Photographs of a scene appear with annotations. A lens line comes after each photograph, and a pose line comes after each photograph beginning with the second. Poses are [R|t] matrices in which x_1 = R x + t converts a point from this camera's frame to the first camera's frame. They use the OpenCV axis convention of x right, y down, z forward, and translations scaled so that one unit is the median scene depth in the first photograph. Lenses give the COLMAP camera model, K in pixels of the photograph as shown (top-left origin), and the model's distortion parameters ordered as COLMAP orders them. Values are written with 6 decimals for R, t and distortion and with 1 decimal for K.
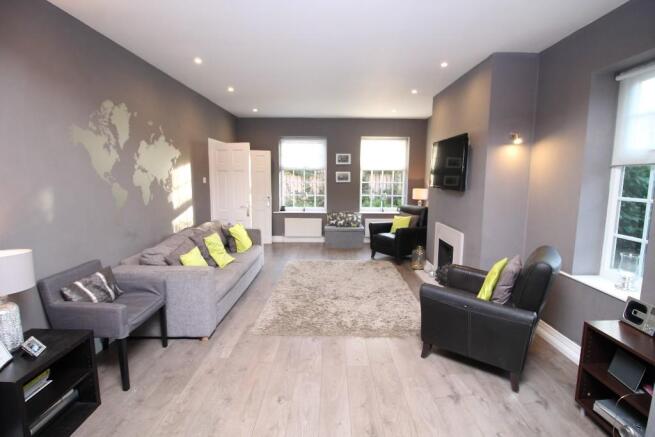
lens RADIAL K [[307.1, 0, 331.7], [0, 307.1, 213.7], [0, 0, 1]] dist [-0.014973, -0.001928]
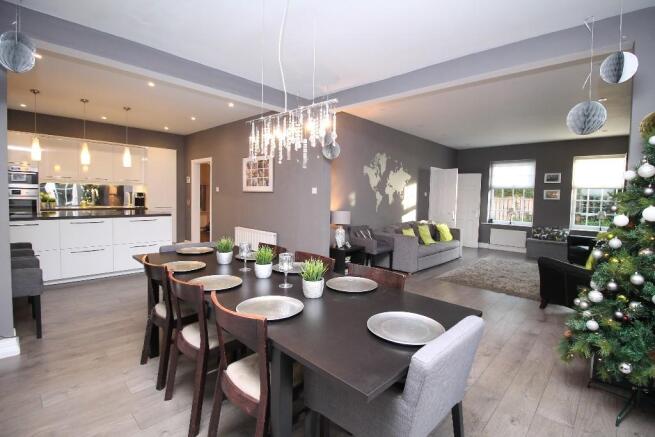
lens RADIAL K [[307.1, 0, 327.7], [0, 307.1, 218.7], [0, 0, 1]] dist [-0.014973, -0.001928]
pose [[0.720848, 0.054344, -0.690959, 0.289412], [-0.101949, 0.994391, -0.028150, 0.101937], [0.685554, 0.090734, 0.722346, -0.421857]]
